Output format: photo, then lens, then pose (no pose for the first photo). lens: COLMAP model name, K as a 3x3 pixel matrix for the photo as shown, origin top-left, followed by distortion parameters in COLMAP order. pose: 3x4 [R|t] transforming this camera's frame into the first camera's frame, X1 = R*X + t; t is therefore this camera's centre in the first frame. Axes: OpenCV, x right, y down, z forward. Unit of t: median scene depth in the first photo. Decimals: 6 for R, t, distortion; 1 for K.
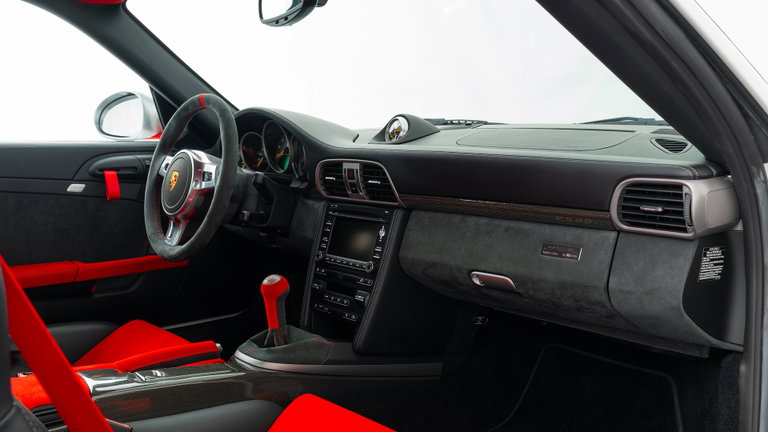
lens RADIAL K [[678.2, 0, 384.0], [0, 678.2, 216.0], [0, 0, 1]] dist [0.000266, -0.002350]
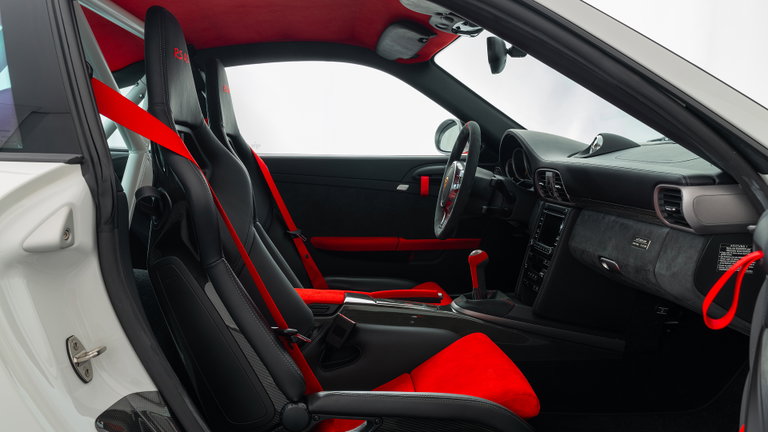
lens RADIAL K [[678.2, 0, 384.0], [0, 678.2, 216.0], [0, 0, 1]] dist [0.000266, -0.002350]
pose [[0.790319, 0.053188, -0.610383, 0.522590], [-0.064733, 0.997898, 0.003140, 0.023721], [0.609267, 0.037031, 0.792100, -0.234420]]
